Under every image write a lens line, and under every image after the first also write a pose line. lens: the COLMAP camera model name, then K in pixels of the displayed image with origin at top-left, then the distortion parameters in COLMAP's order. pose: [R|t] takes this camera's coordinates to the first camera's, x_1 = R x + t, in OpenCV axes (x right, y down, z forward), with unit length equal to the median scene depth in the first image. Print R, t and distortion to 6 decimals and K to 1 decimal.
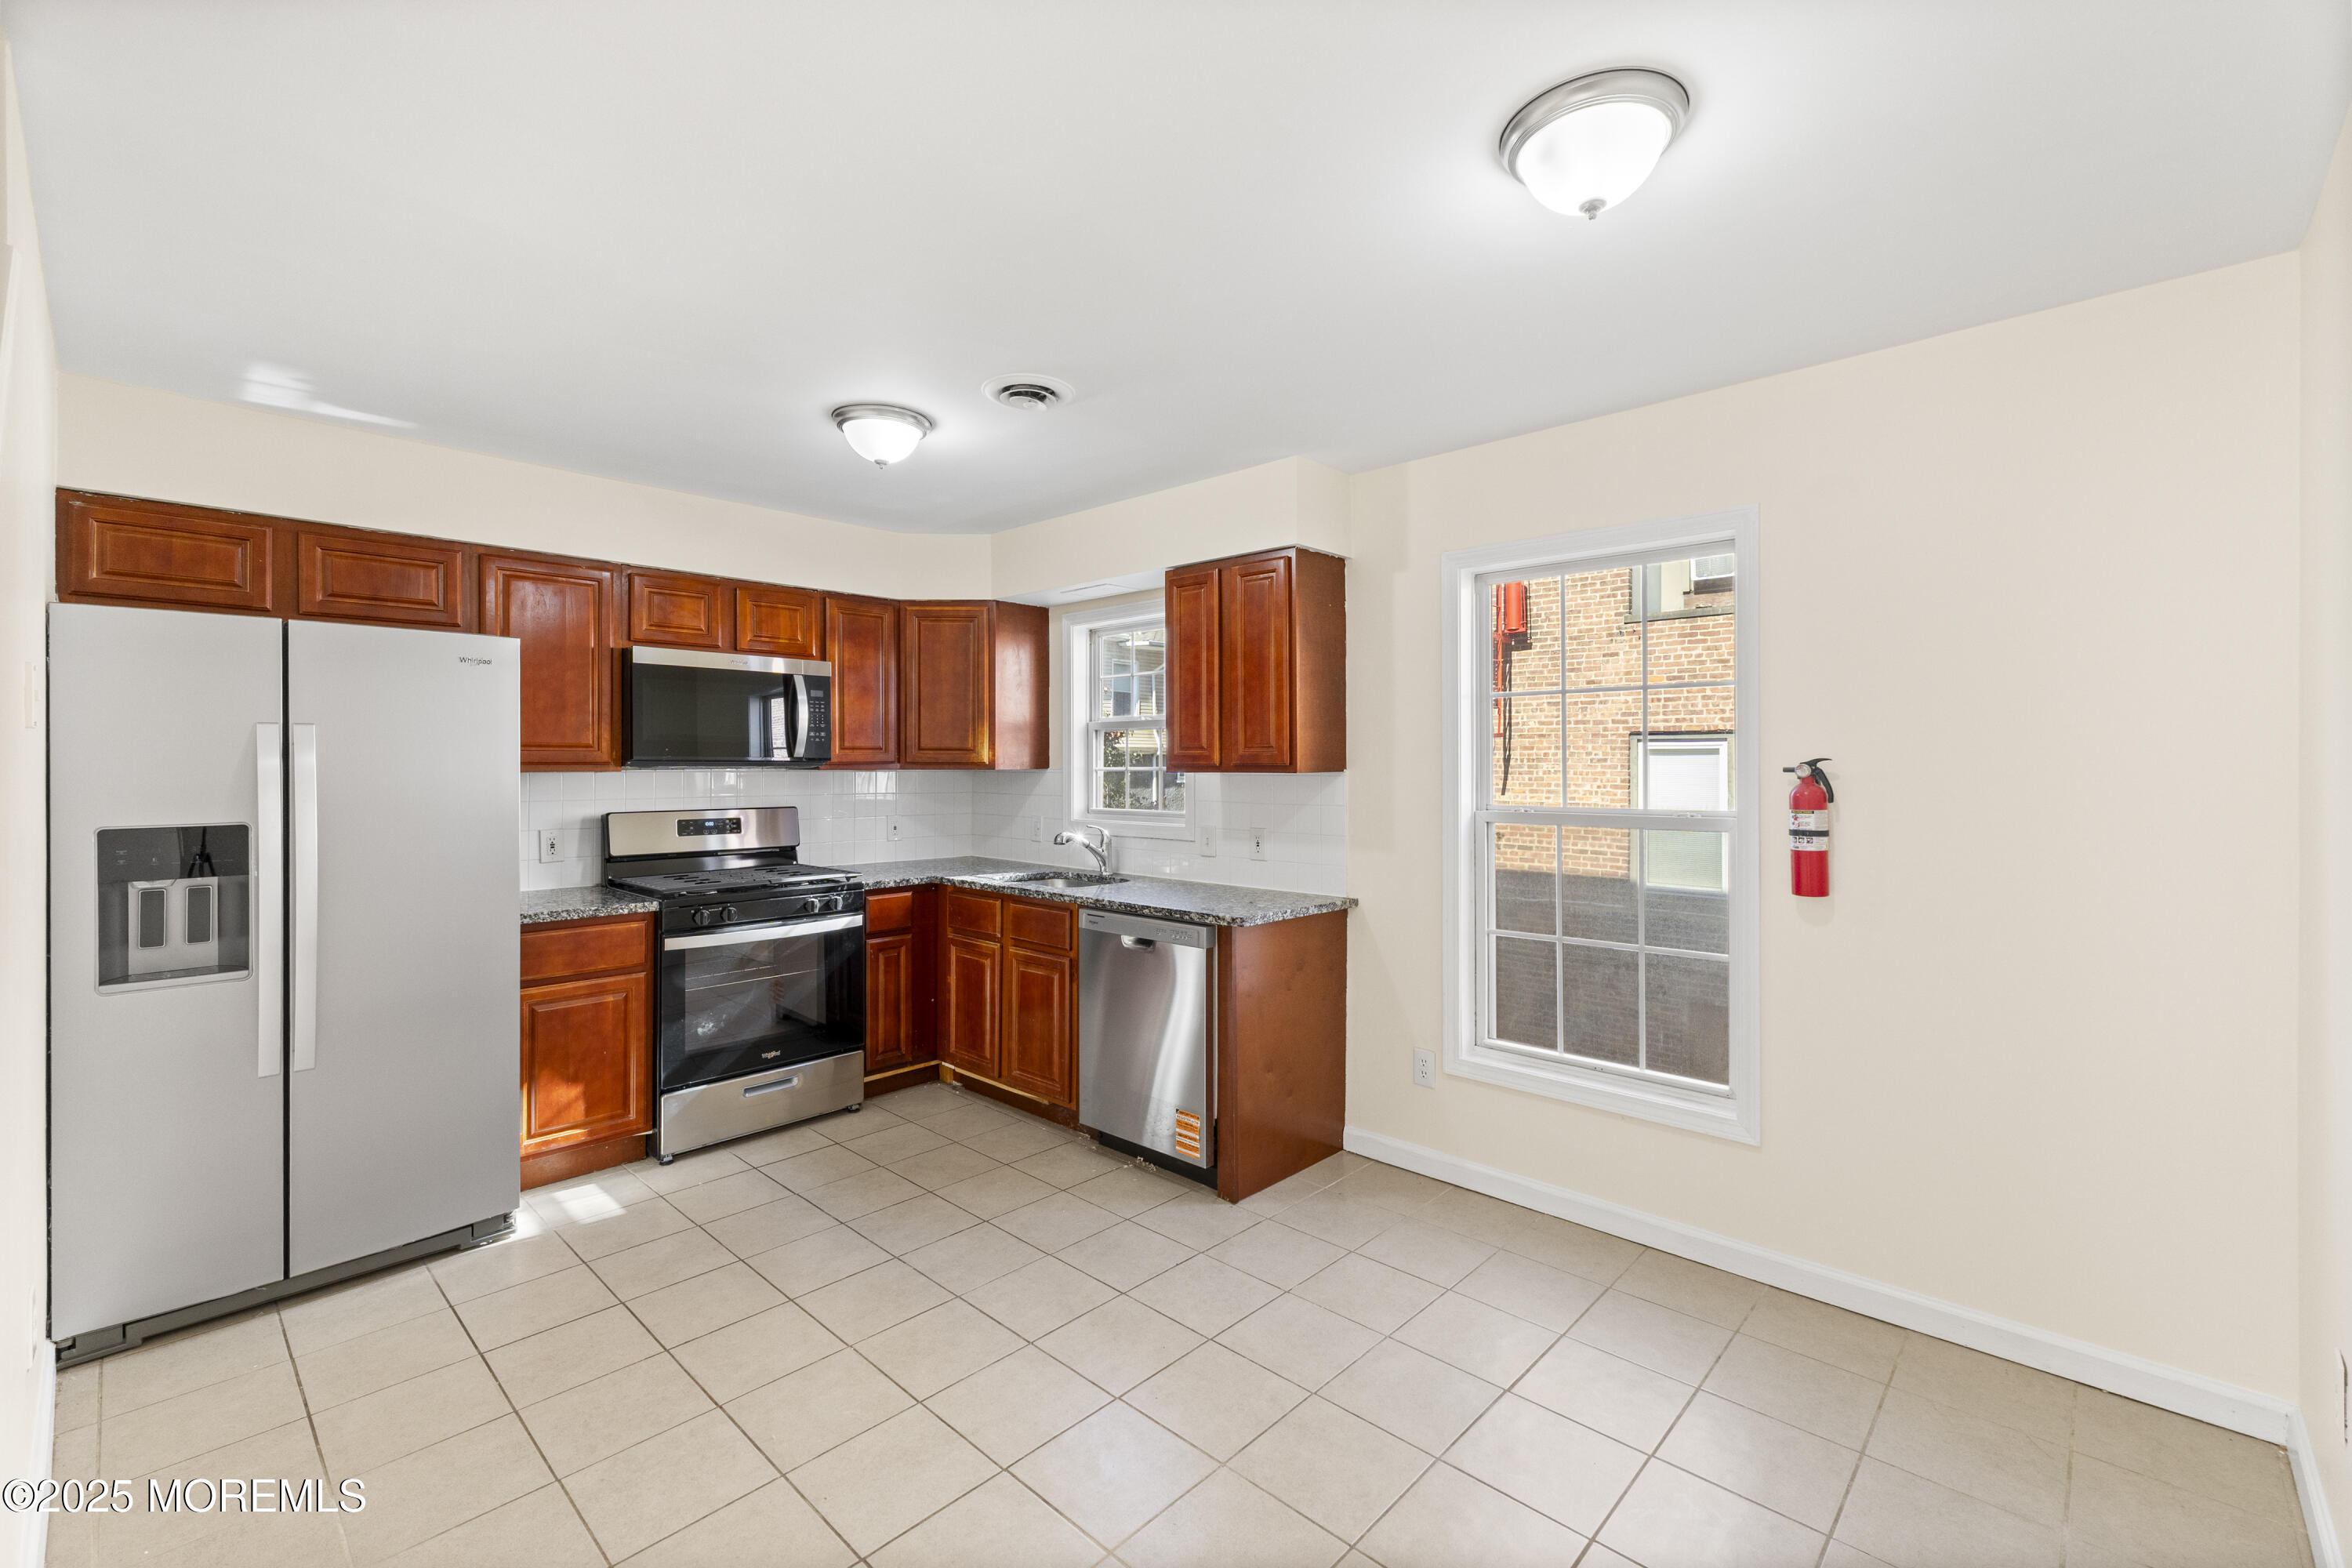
lens RADIAL K [[1003.4, 0, 1178.5], [0, 1003.4, 761.7], [0, 0, 1]] dist [0.001591, 0.000112]
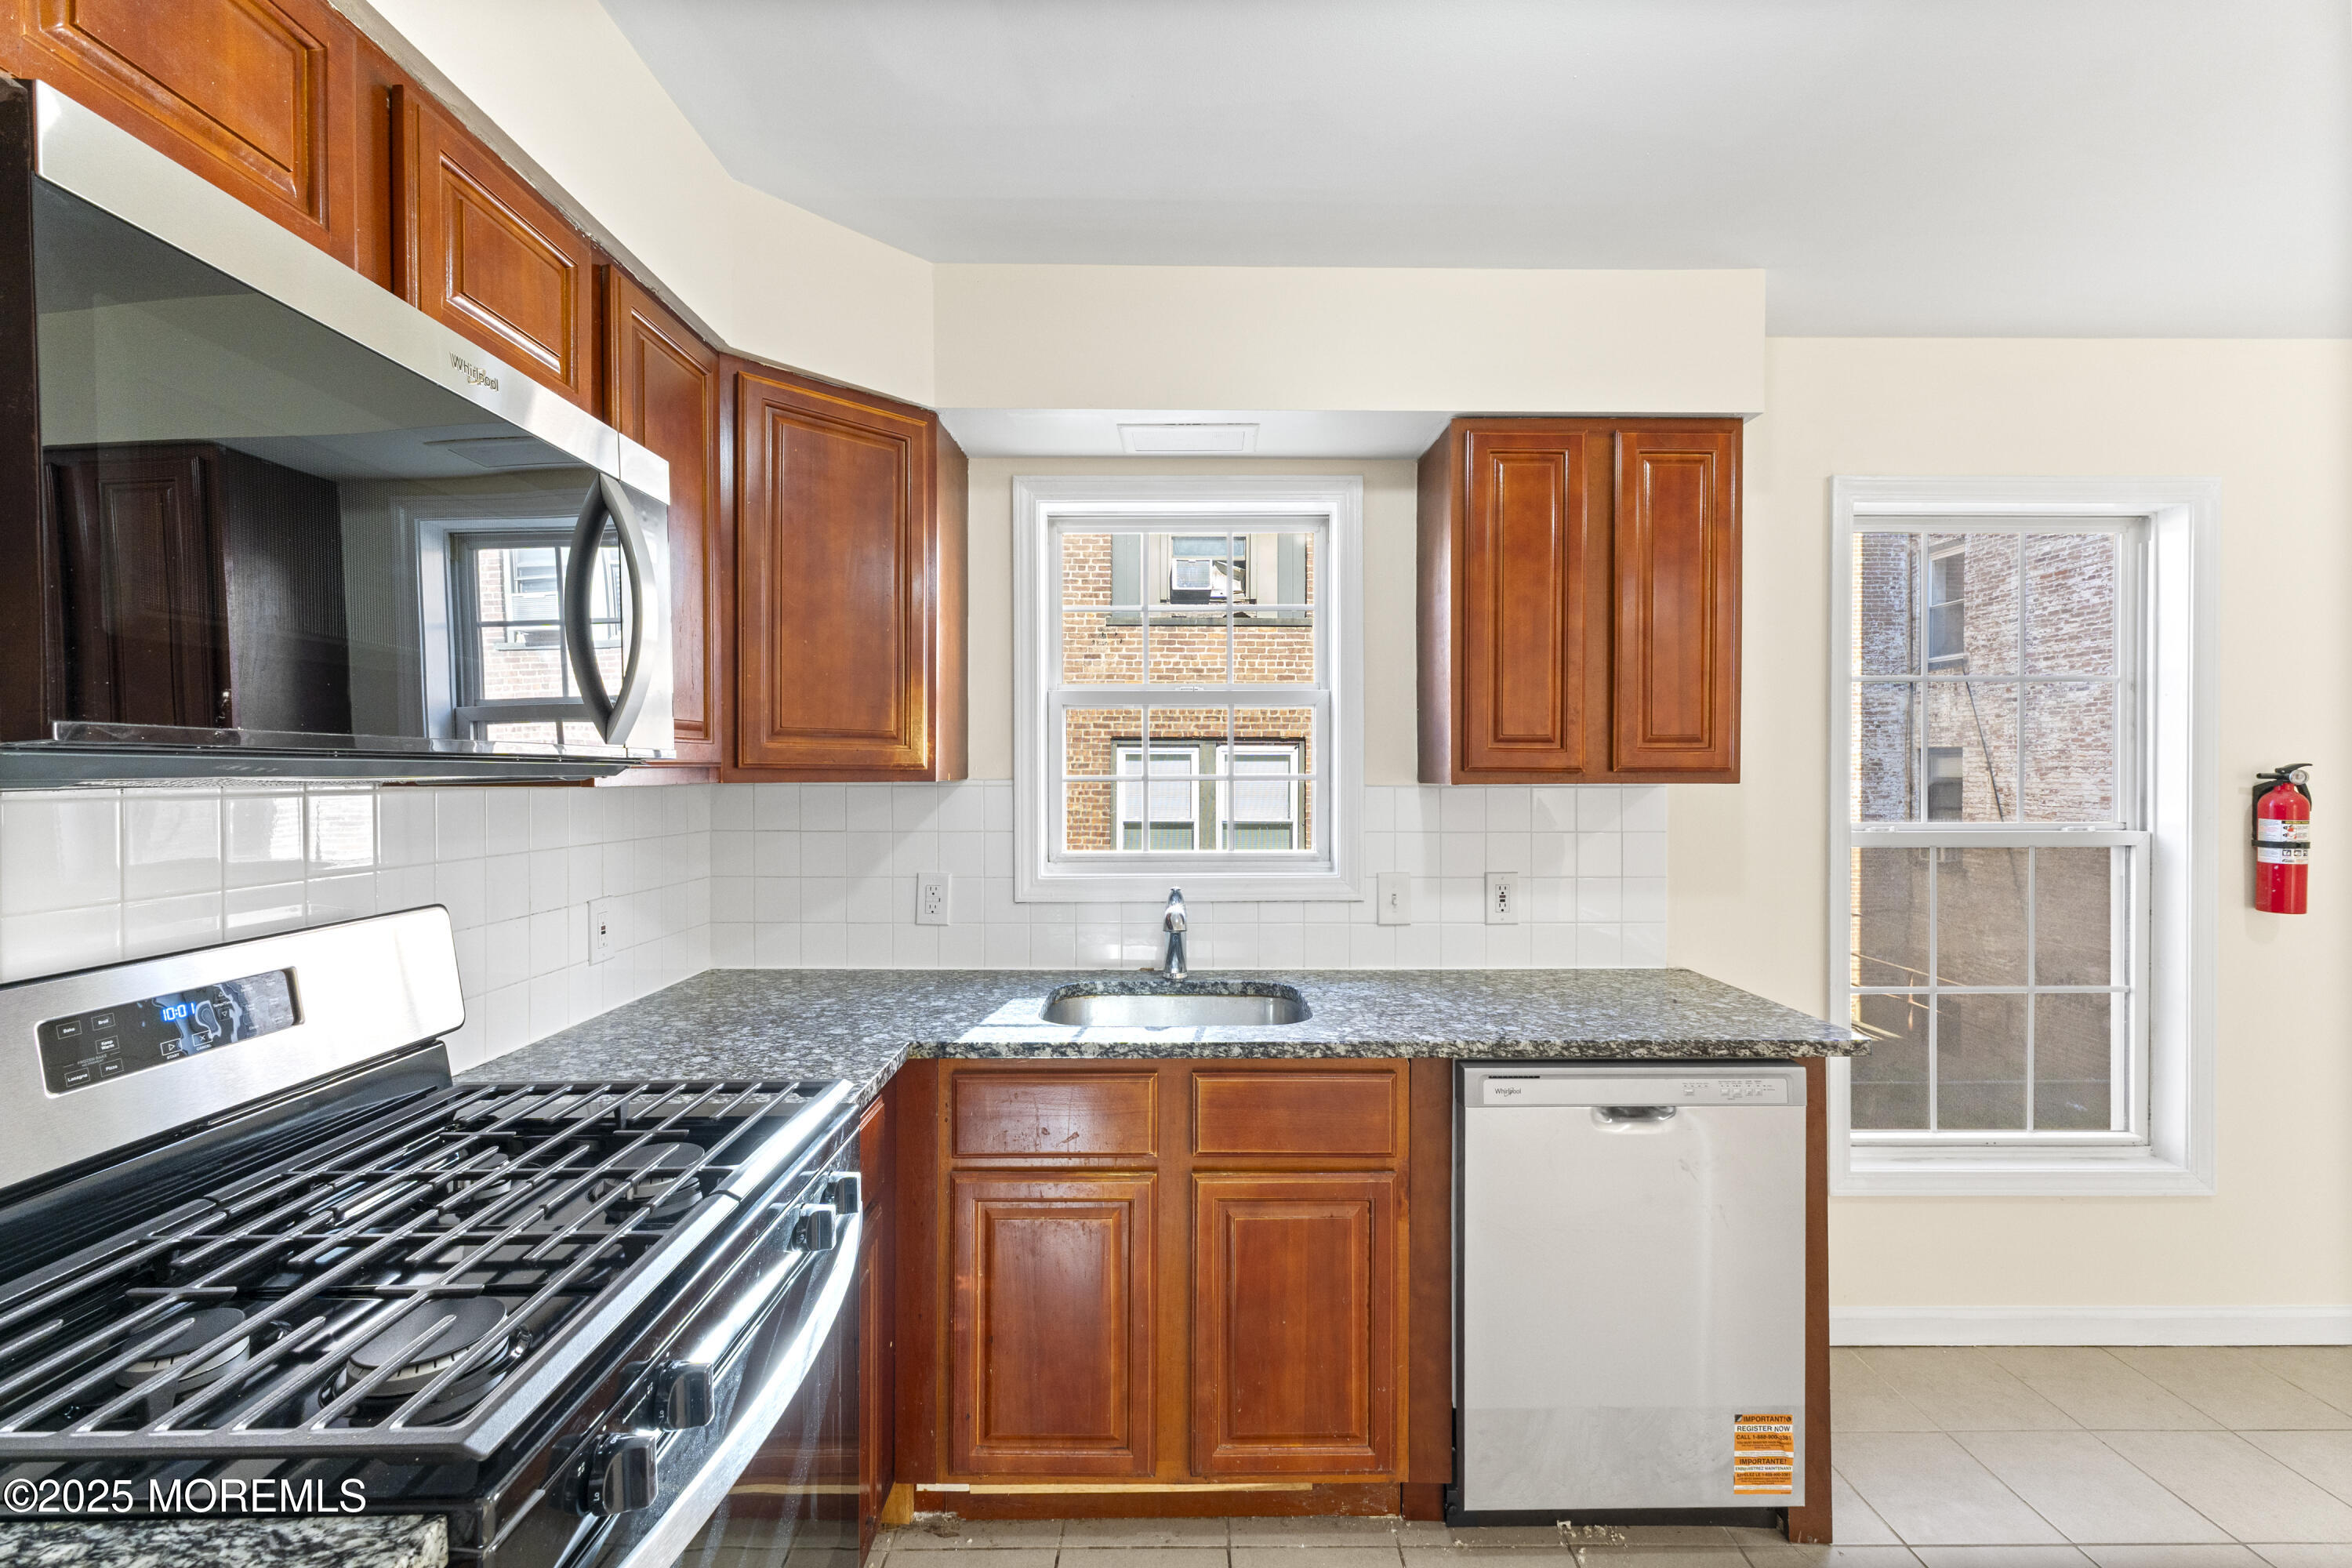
lens RADIAL K [[995.0, 0, 1183.4], [0, 995.0, 775.1], [0, 0, 1]] dist [0.004381, 0.000456]
pose [[0.718222, -0.003511, 0.695806, -0.522497], [-0.002594, 0.999967, 0.007723, 0.001793], [-0.695810, -0.007351, 0.718189, 0.740586]]
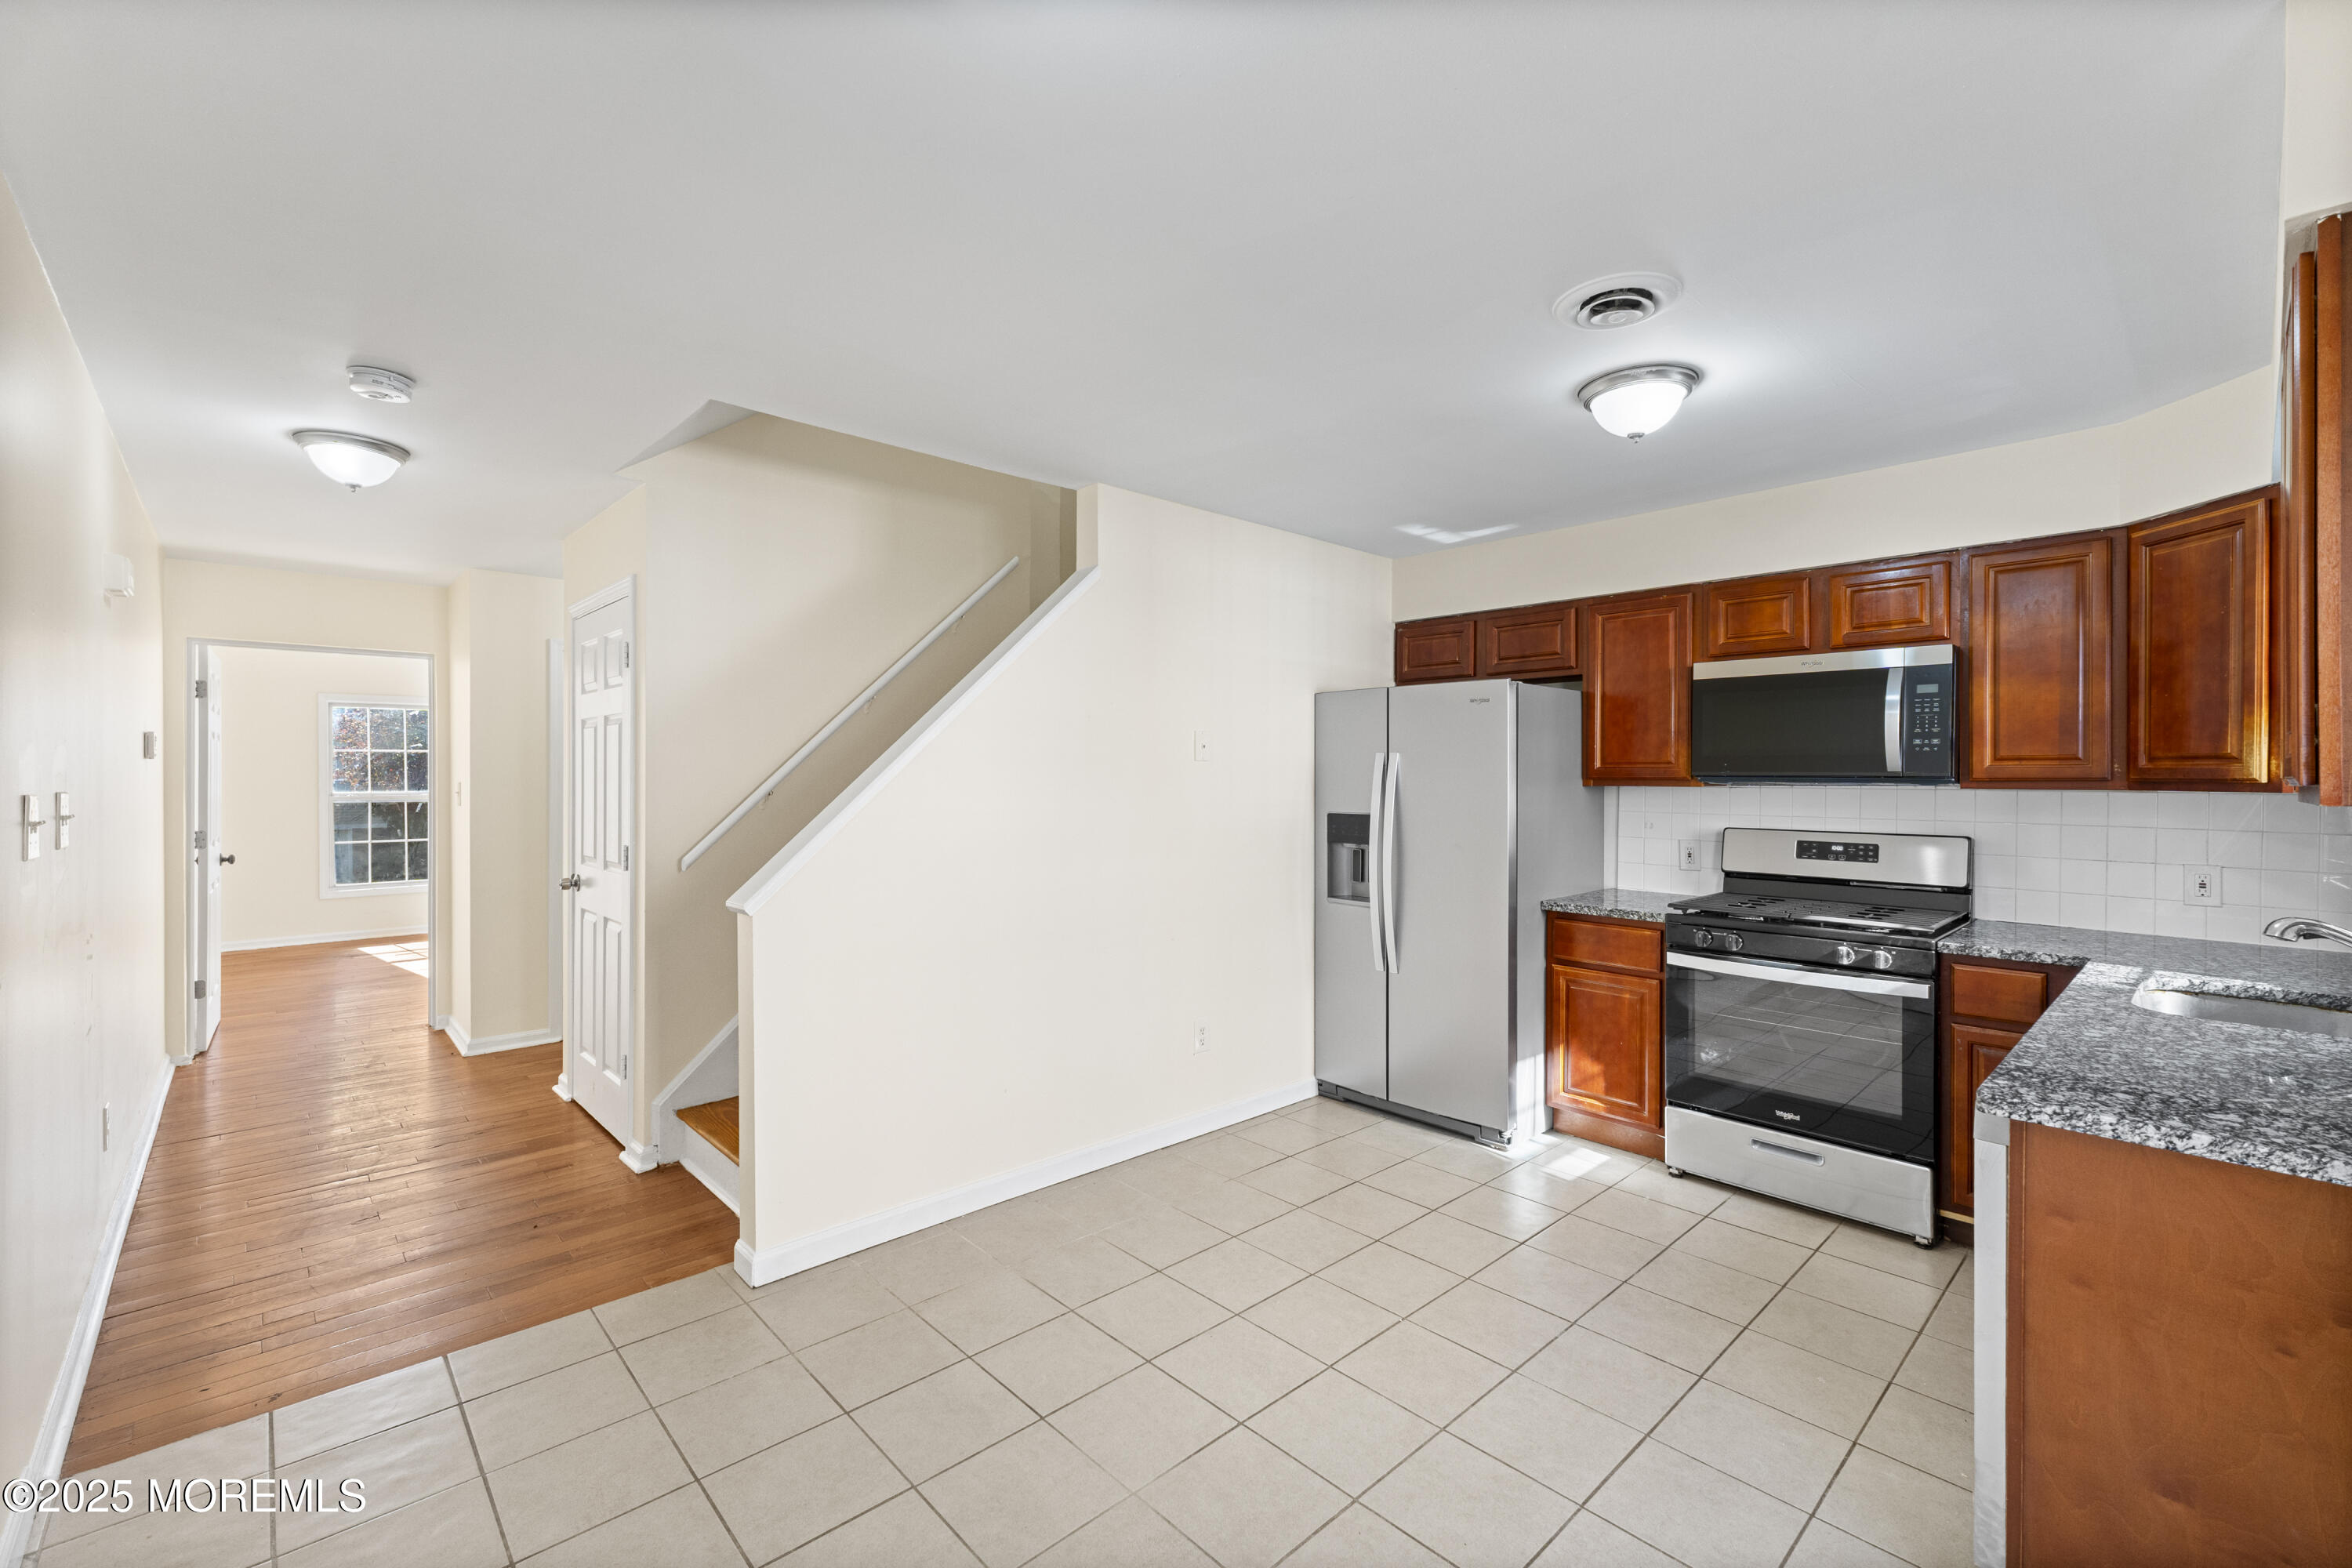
lens RADIAL K [[984.5, 0, 1198.0], [0, 984.5, 784.0], [0, 0, 1]] dist [0.026693, -0.008694]
pose [[-0.049557, 0.006755, -0.998748, 0.486350], [-0.002379, 0.999973, 0.006882, 0.001240], [0.998768, 0.002717, -0.049539, 0.547732]]
